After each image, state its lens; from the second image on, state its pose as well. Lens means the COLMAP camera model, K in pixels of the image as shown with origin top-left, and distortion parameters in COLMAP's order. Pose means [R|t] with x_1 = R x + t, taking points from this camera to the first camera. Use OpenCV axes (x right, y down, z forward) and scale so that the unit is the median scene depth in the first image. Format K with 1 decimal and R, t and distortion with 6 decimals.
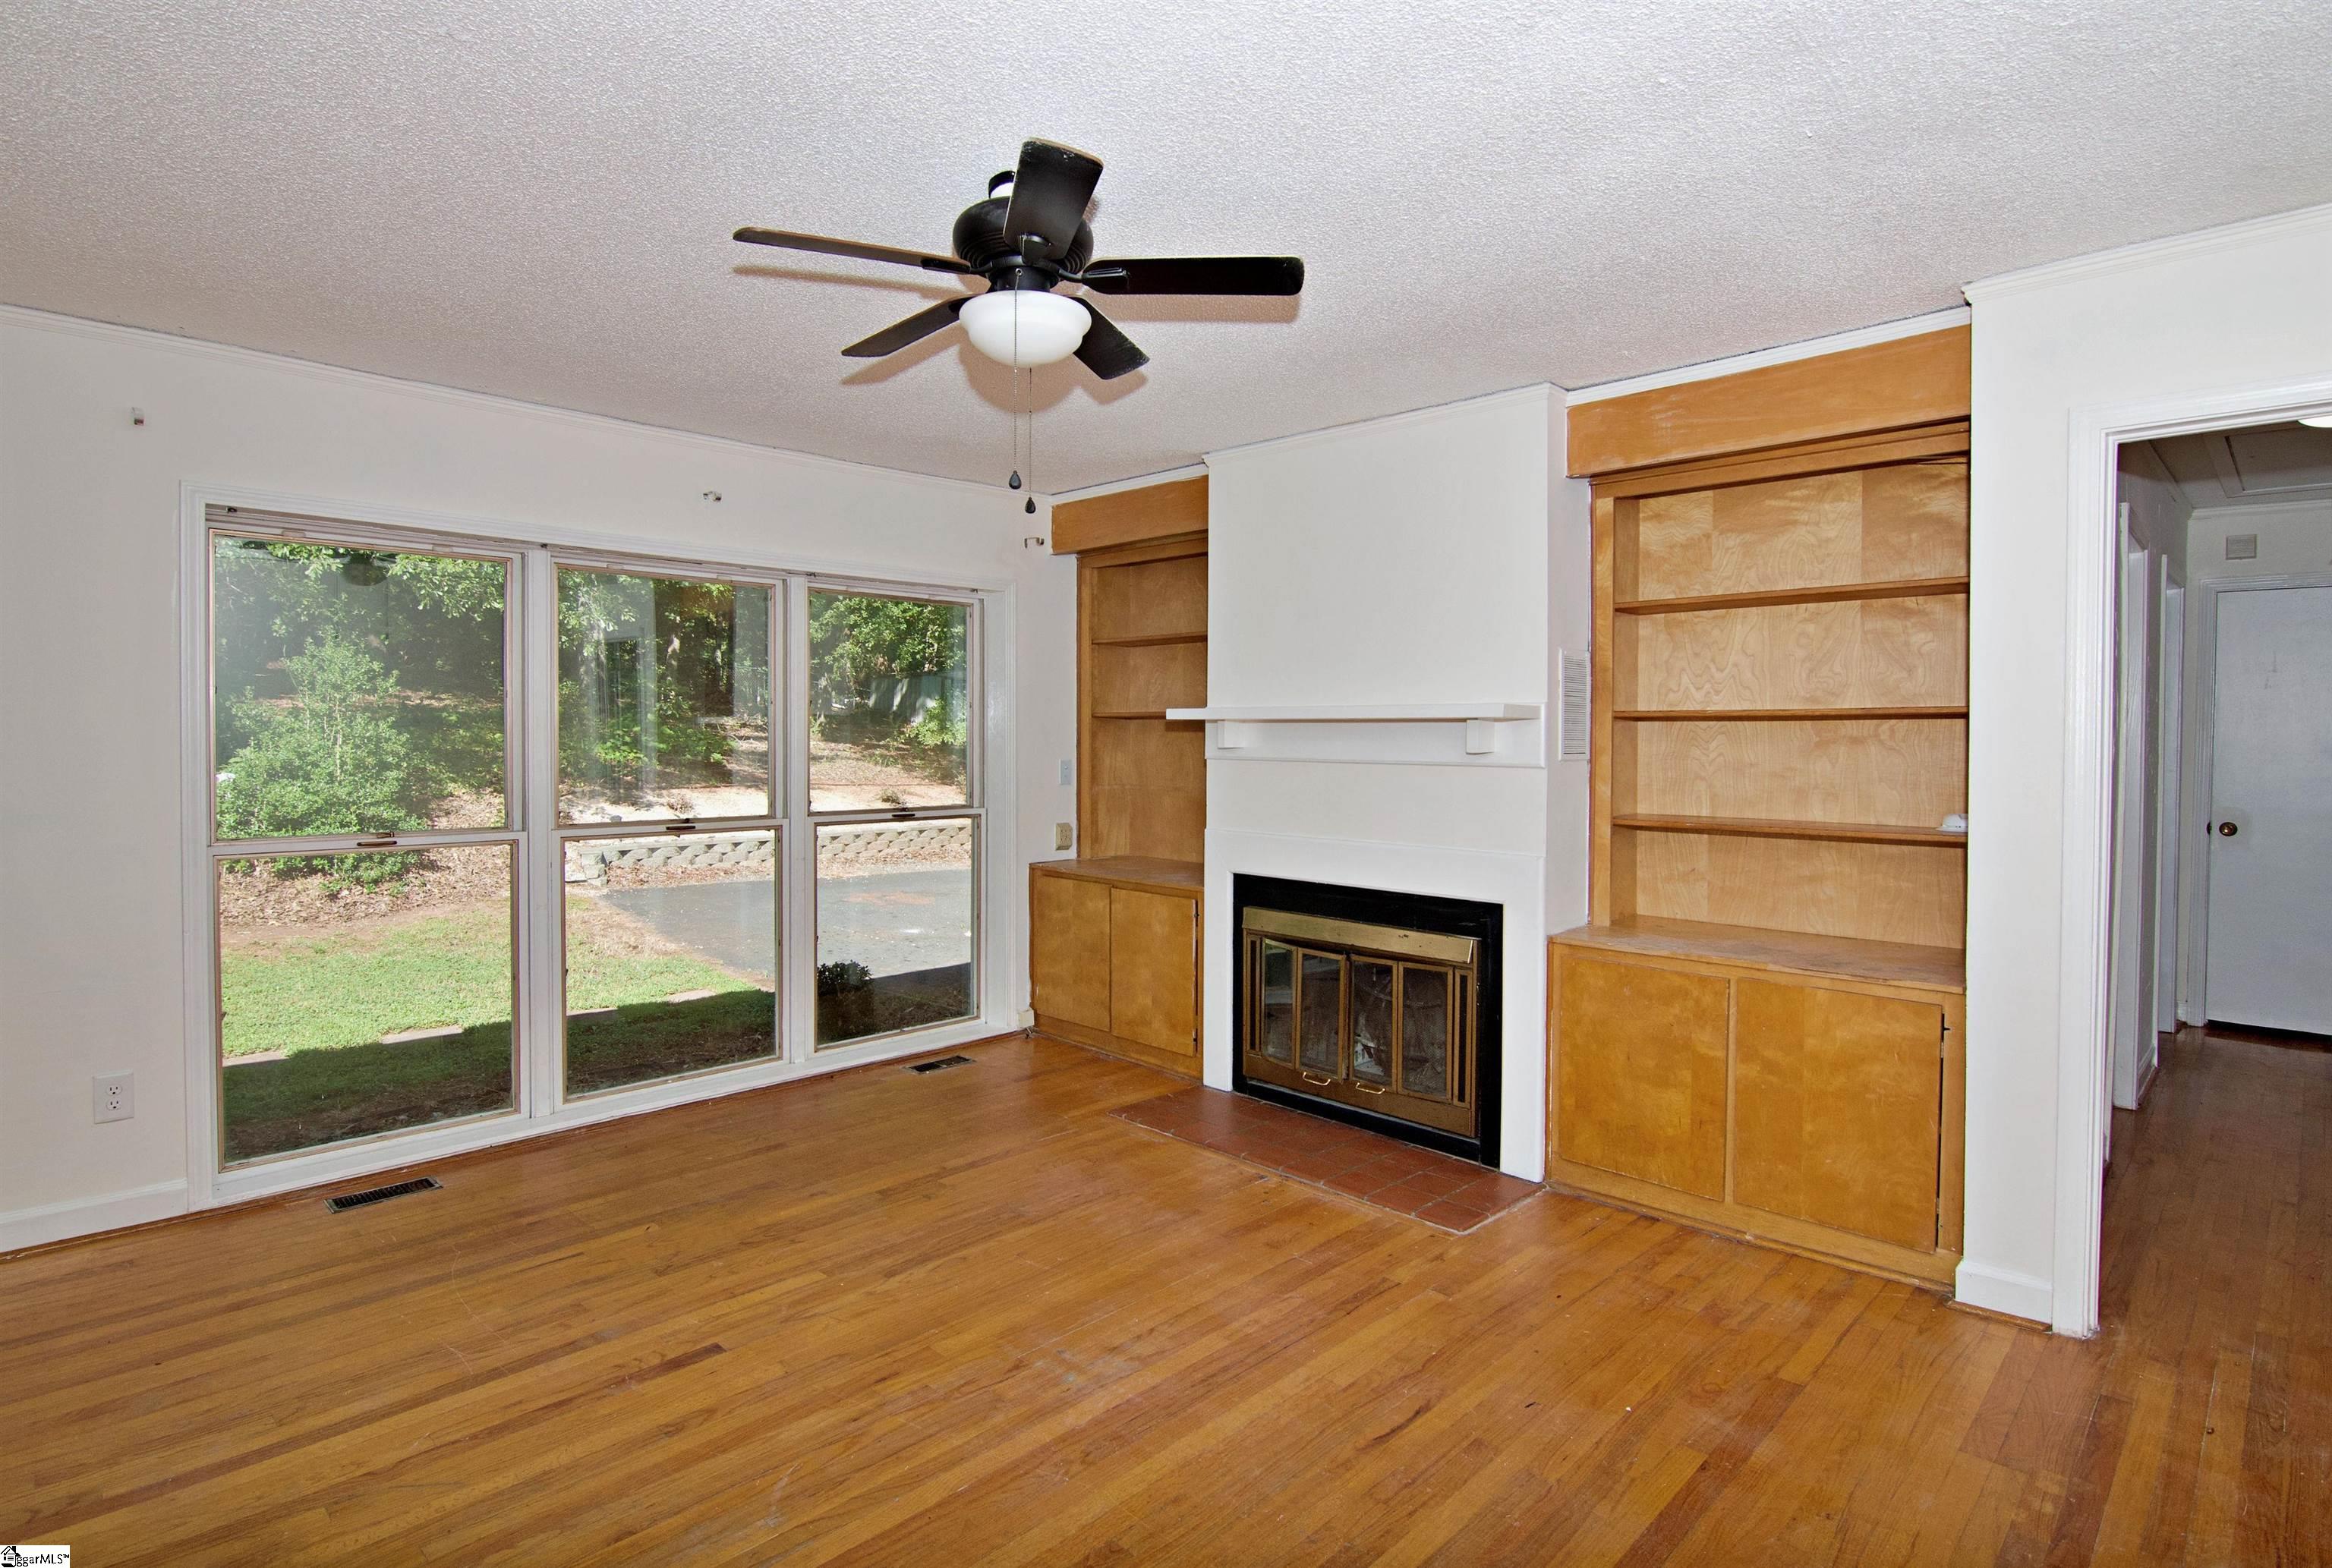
lens RADIAL K [[1190.8, 0, 1159.6], [0, 1190.8, 768.5], [0, 0, 1]] dist [-0.002687, -0.000346]
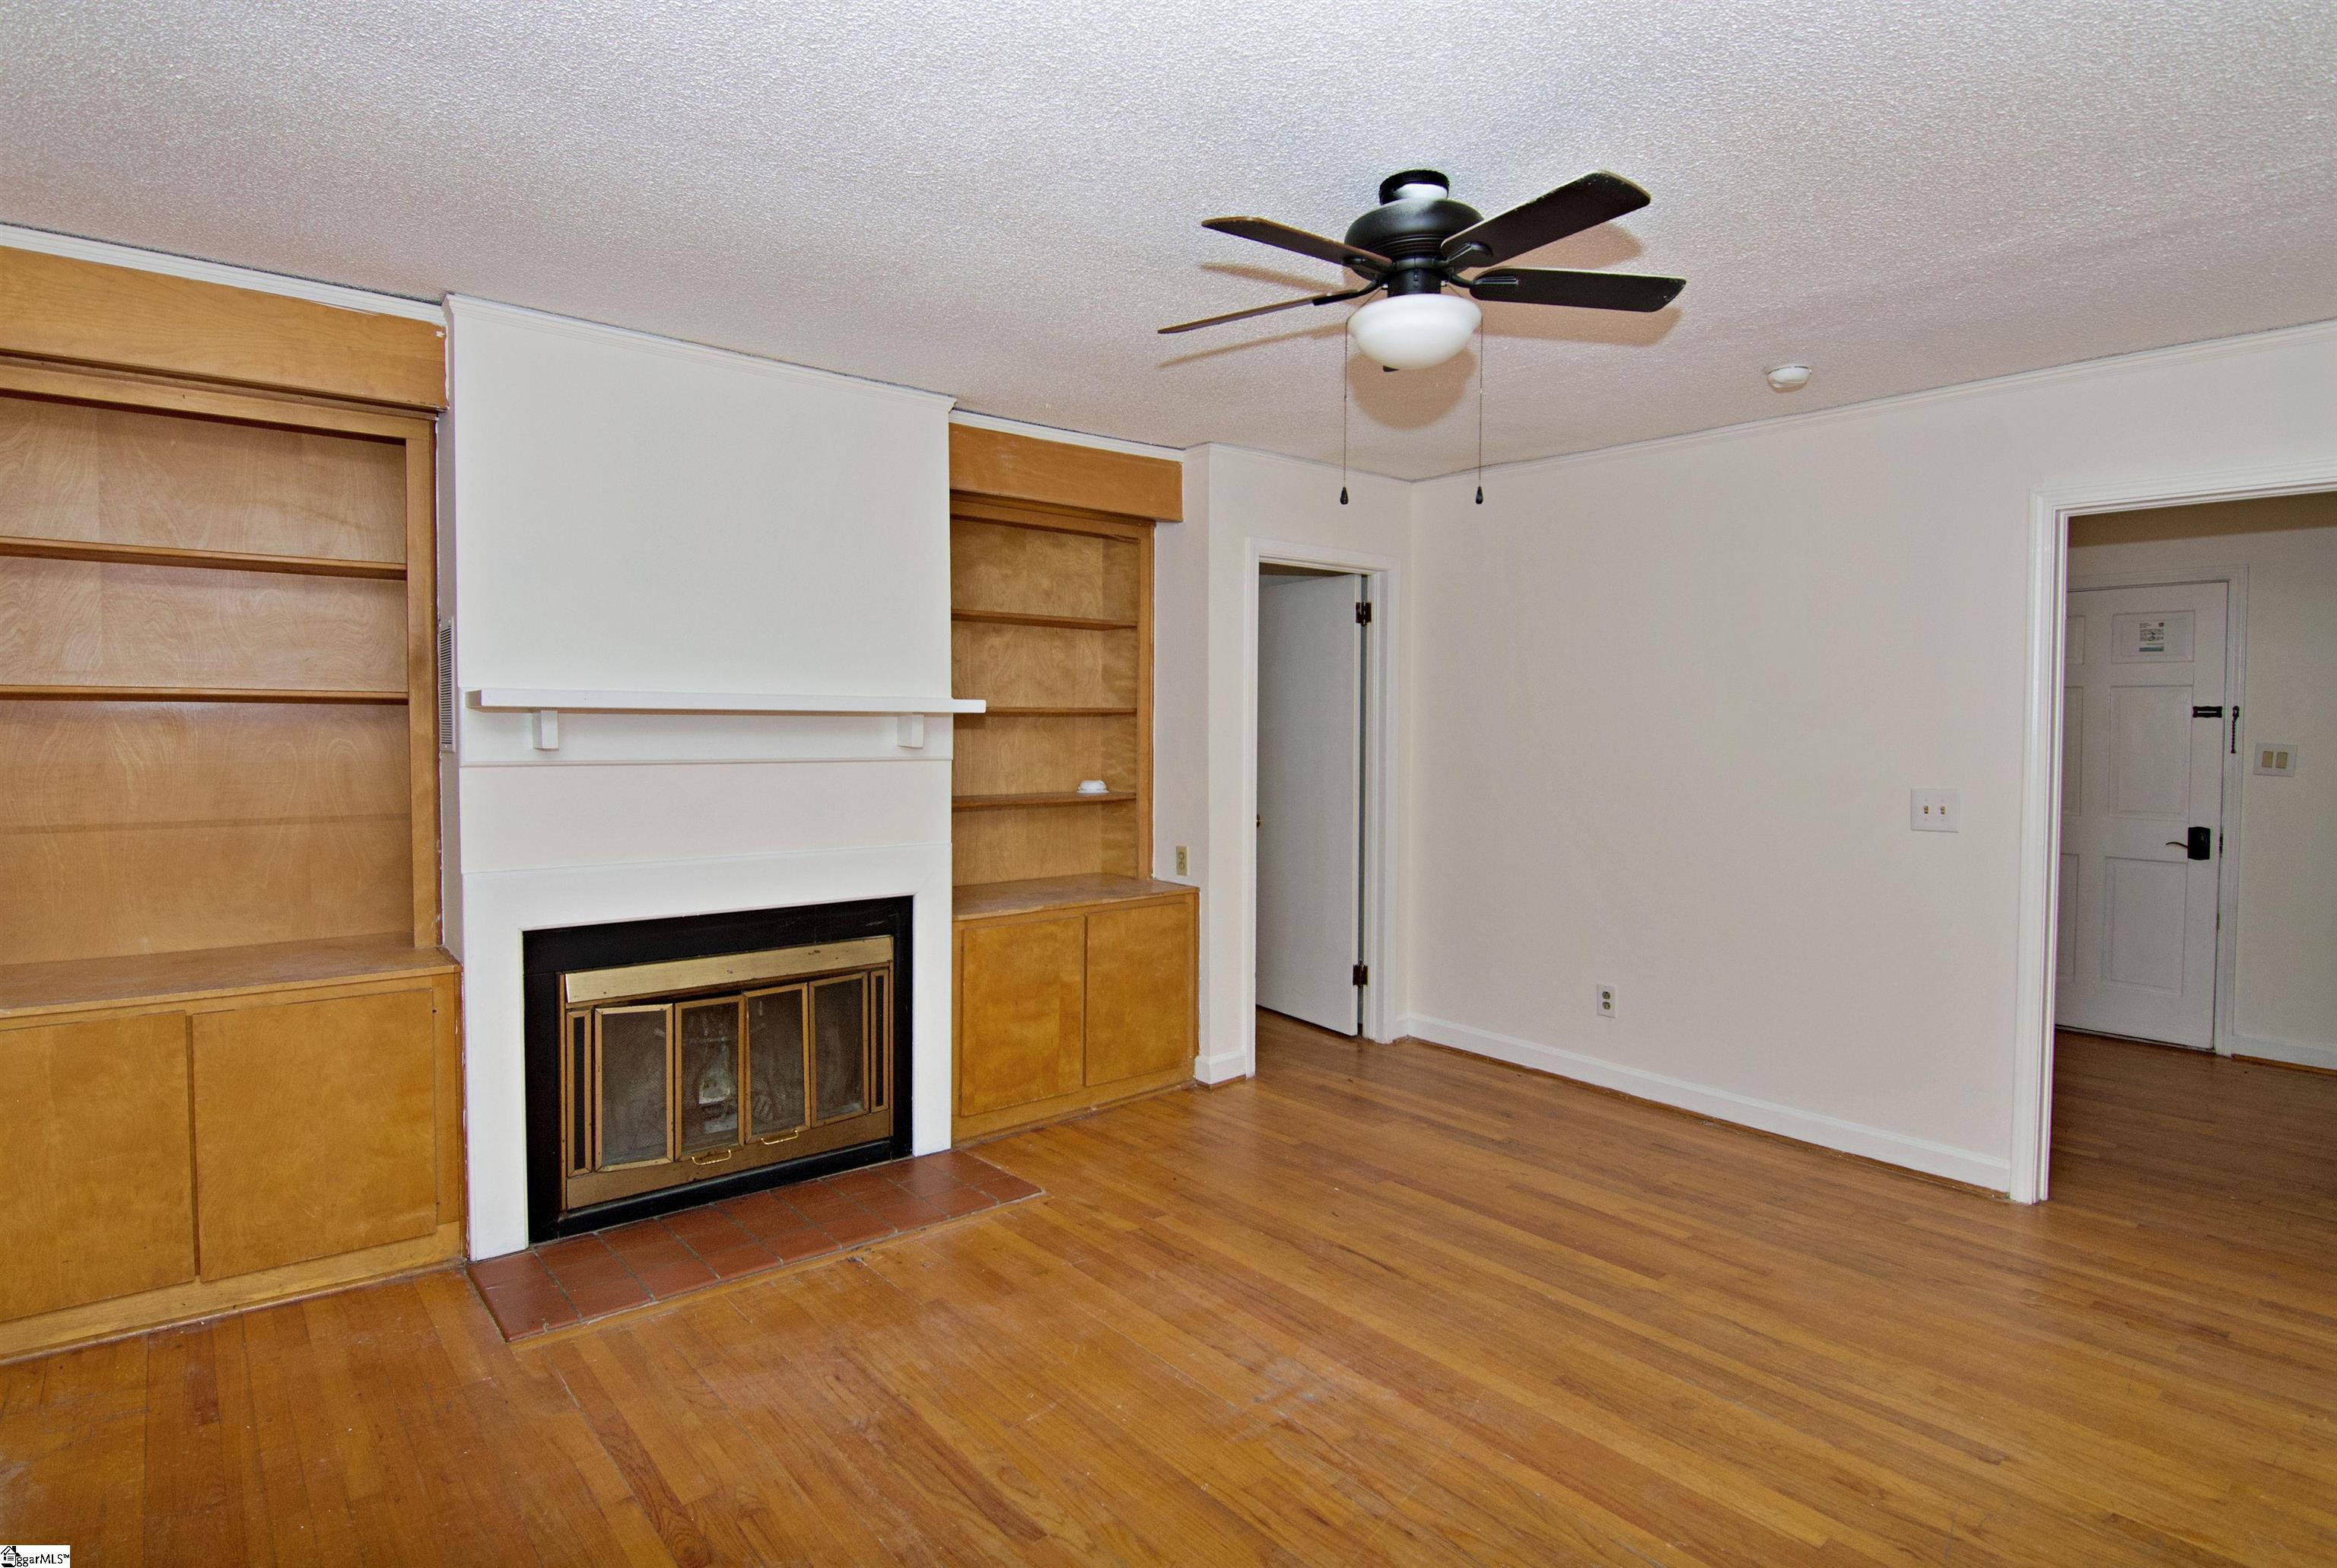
lens RADIAL K [[1193.5, 0, 1160.2], [0, 1193.5, 779.5], [0, 0, 1]] dist [-0.002687, -0.000346]
pose [[0.114179, -0.048923, 0.992255, -0.743790], [0.024519, 0.998621, 0.046416, -0.029137], [-0.993158, 0.019030, 0.115221, 0.718699]]
